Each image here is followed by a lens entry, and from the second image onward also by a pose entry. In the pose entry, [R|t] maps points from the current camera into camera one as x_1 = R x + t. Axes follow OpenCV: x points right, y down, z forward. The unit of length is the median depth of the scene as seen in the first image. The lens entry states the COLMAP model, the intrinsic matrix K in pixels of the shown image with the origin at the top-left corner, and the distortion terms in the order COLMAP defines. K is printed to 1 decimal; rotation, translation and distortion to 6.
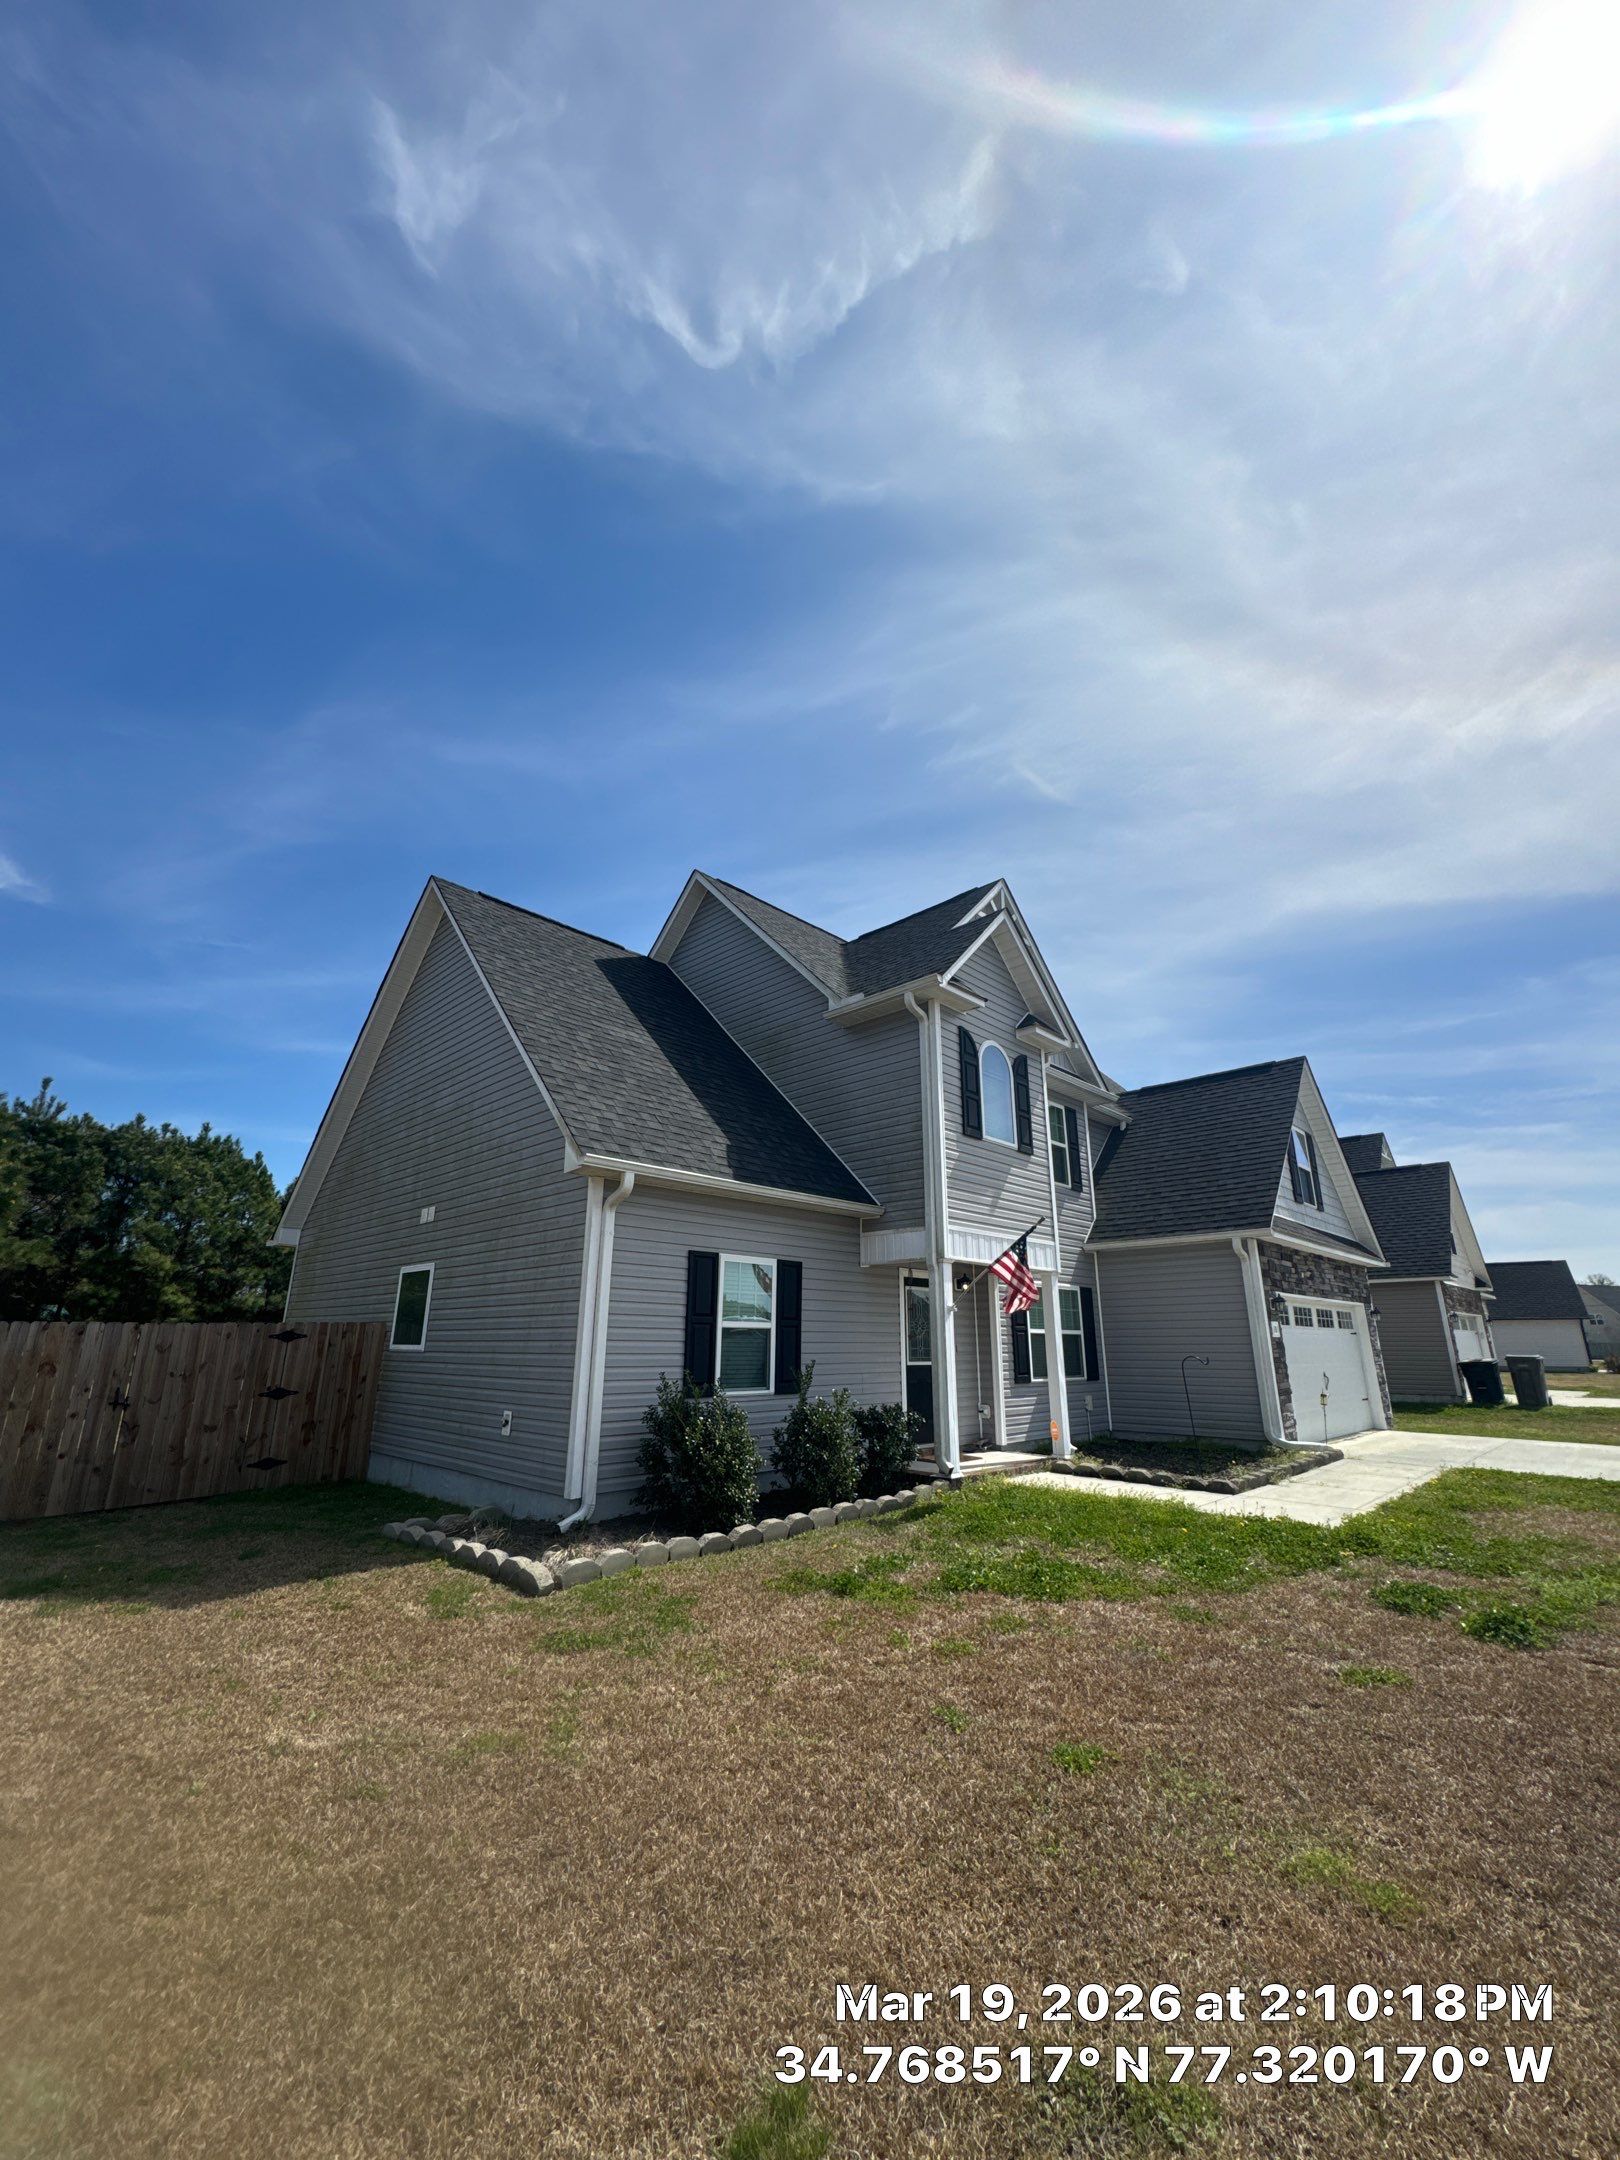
lens RADIAL K [[868.2, 0, 814.5], [0, 868.2, 1076.4], [0, 0, 1]] dist [-0.002506, -0.000322]
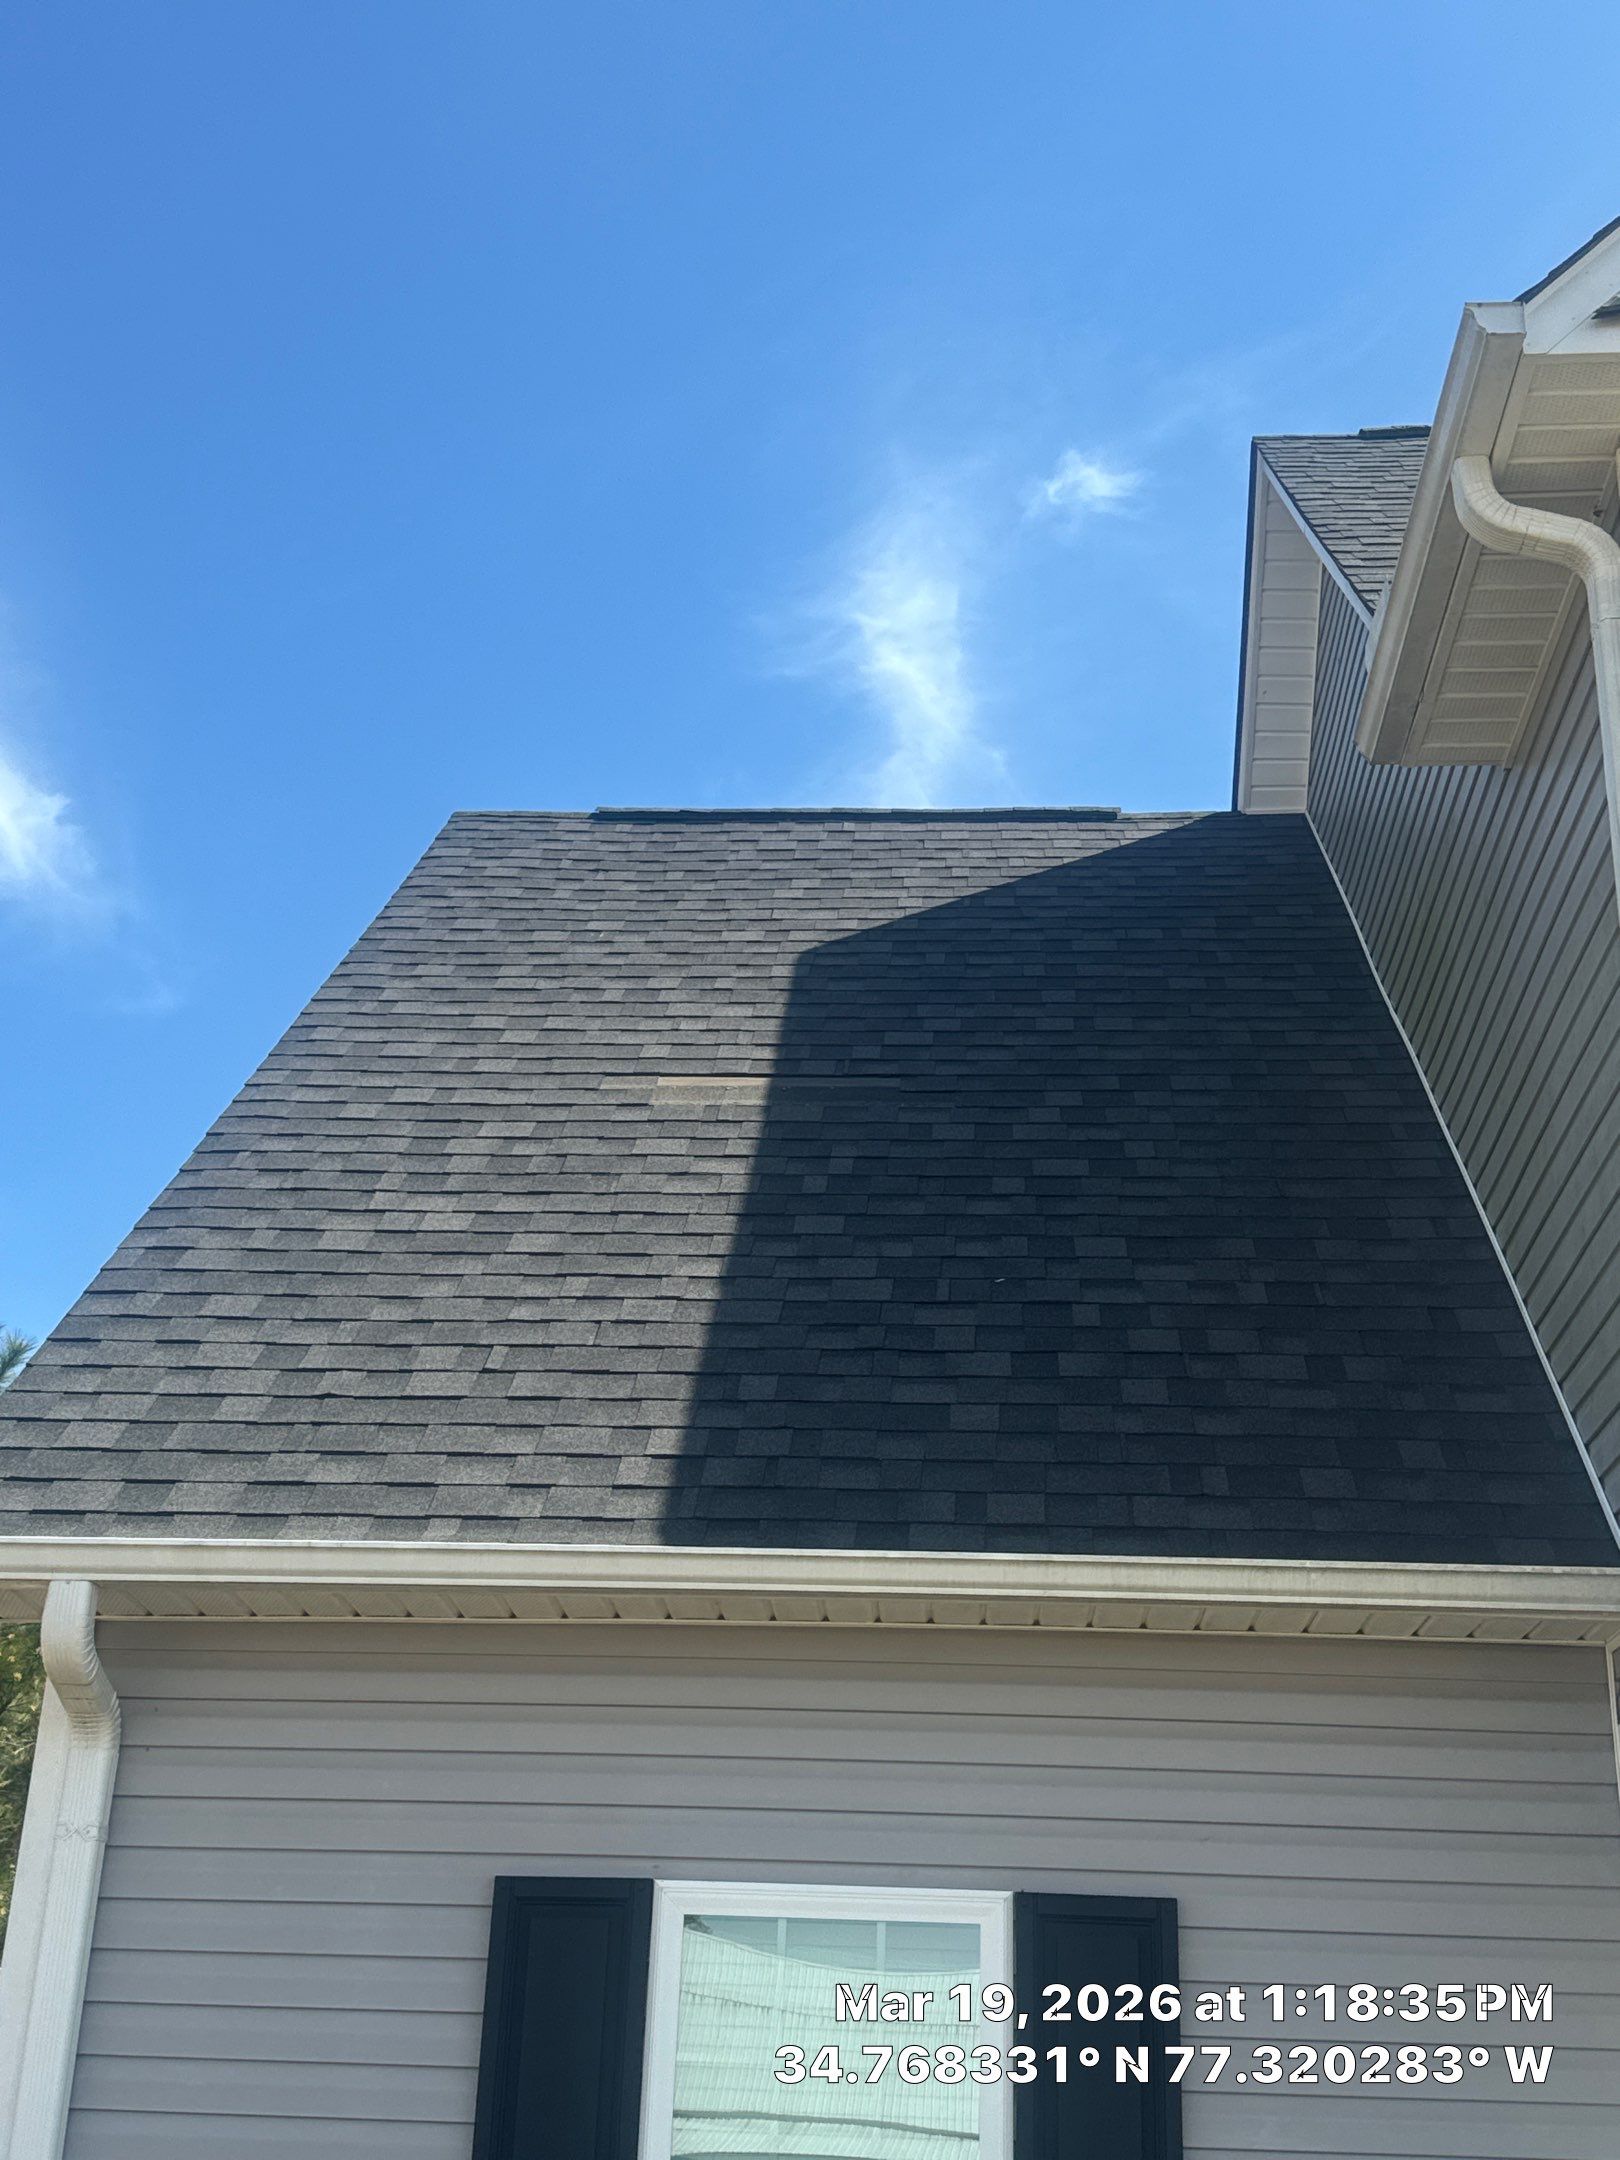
lens RADIAL K [[2575.7, 0, 810.0], [0, 2575.7, 1080.0], [0, 0, 1]] dist [0.135449, -0.035205]
pose [[0.639428, -0.296496, -0.709381, 0.440917], [0.196934, 0.955032, -0.221656, 0.156162], [0.743201, 0.002032, 0.669065, 0.549868]]
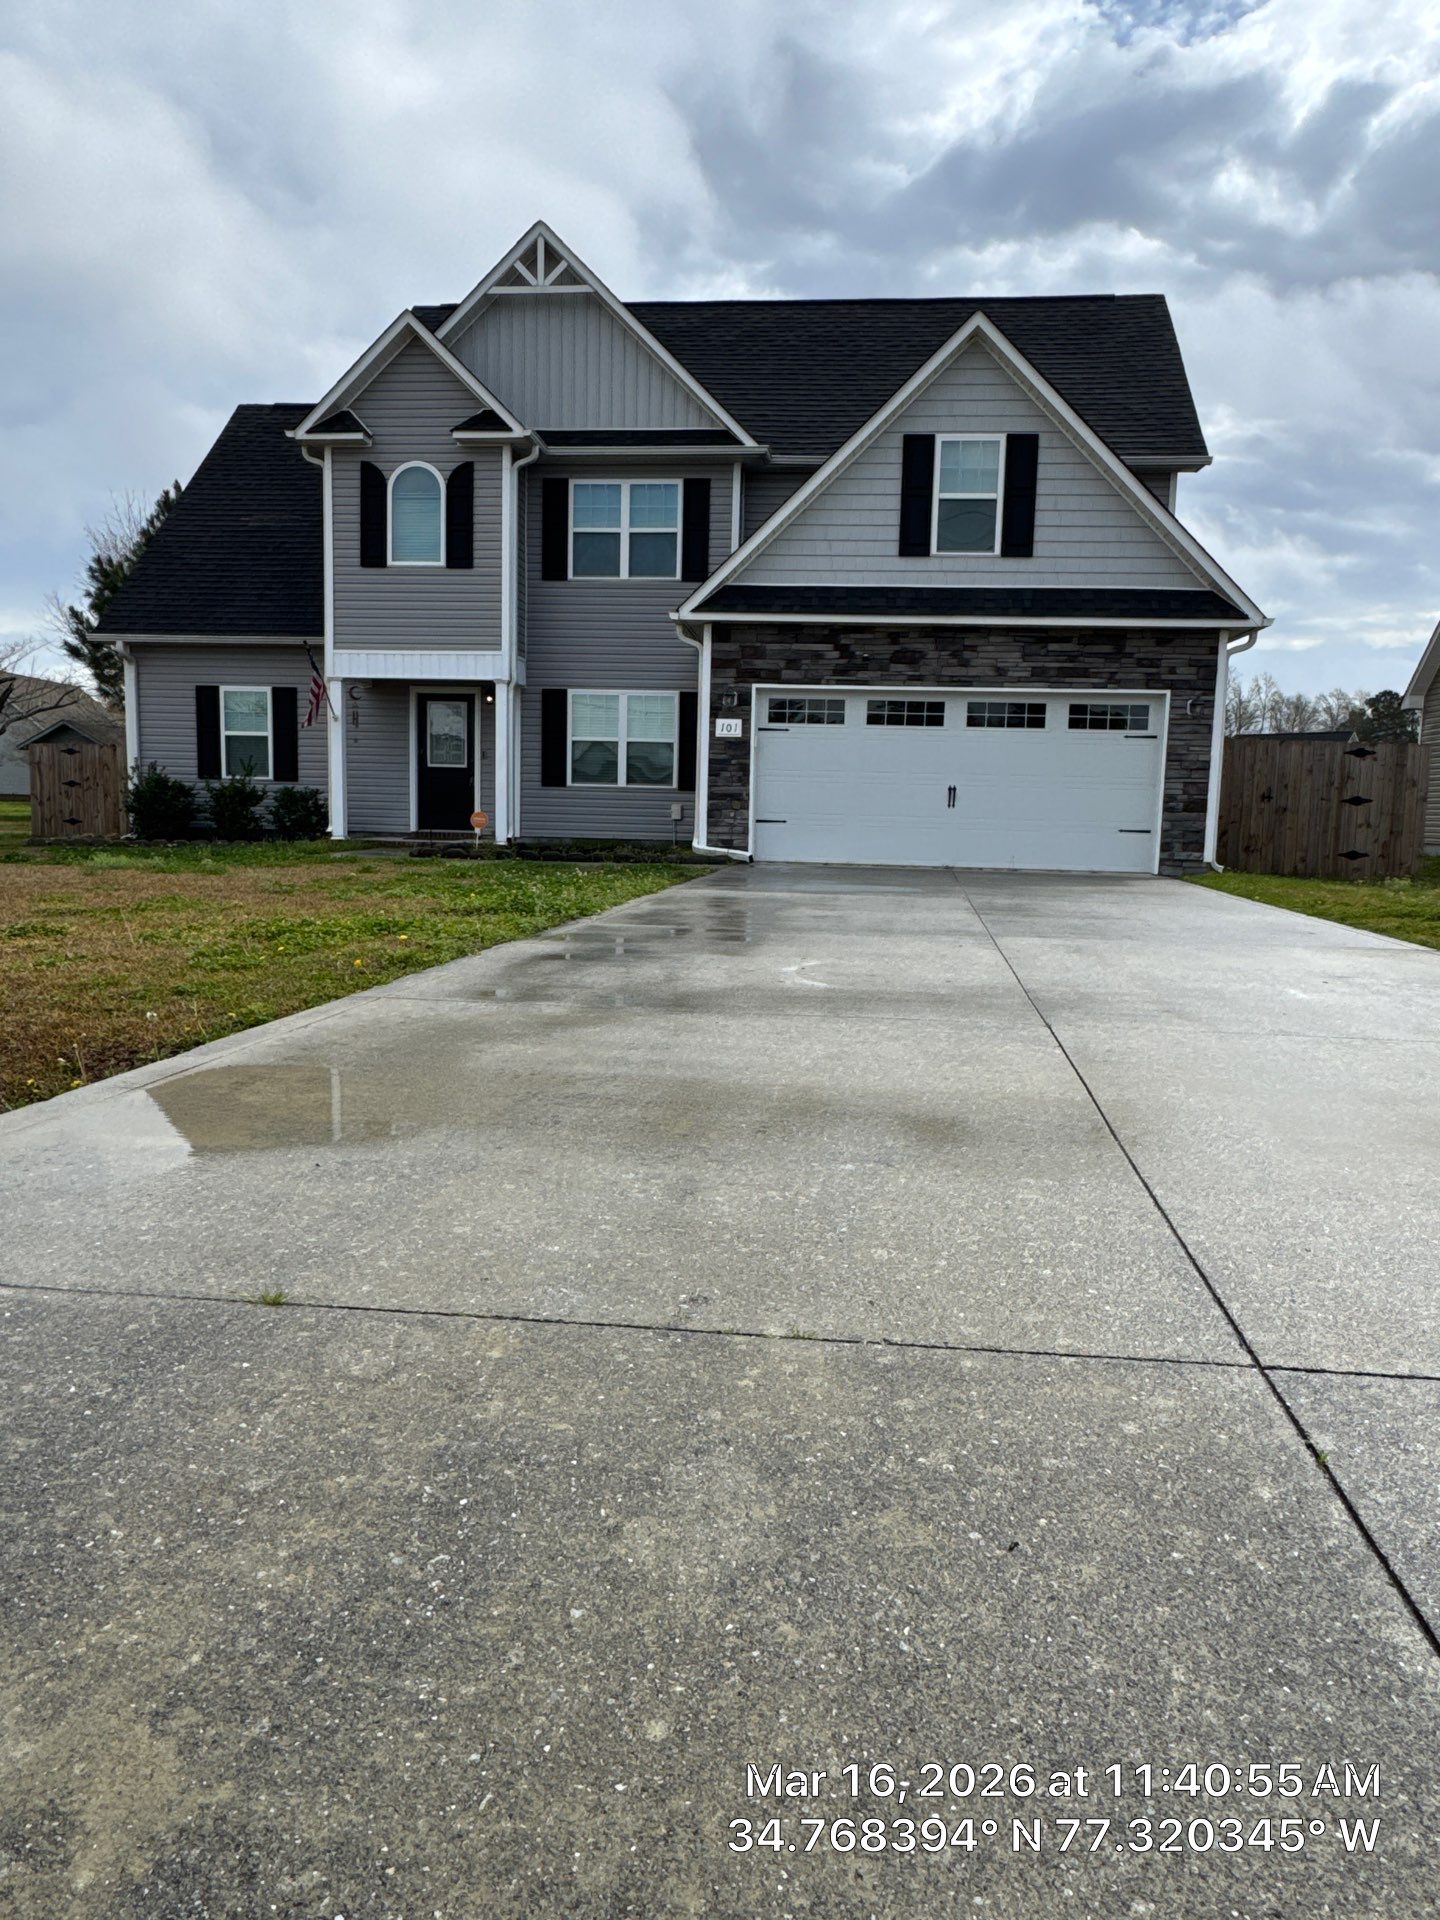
lens RADIAL K [[1282.8, 0, 720.0], [0, 1282.8, 960.0], [0, 0, 1]] dist [-0.003534, -0.003878]
pose [[0.609198, 0.104668, -0.786080, 2.057678], [0.212730, 0.933351, 0.289139, 0.182431], [0.763952, -0.343366, 0.546330, 0.294322]]
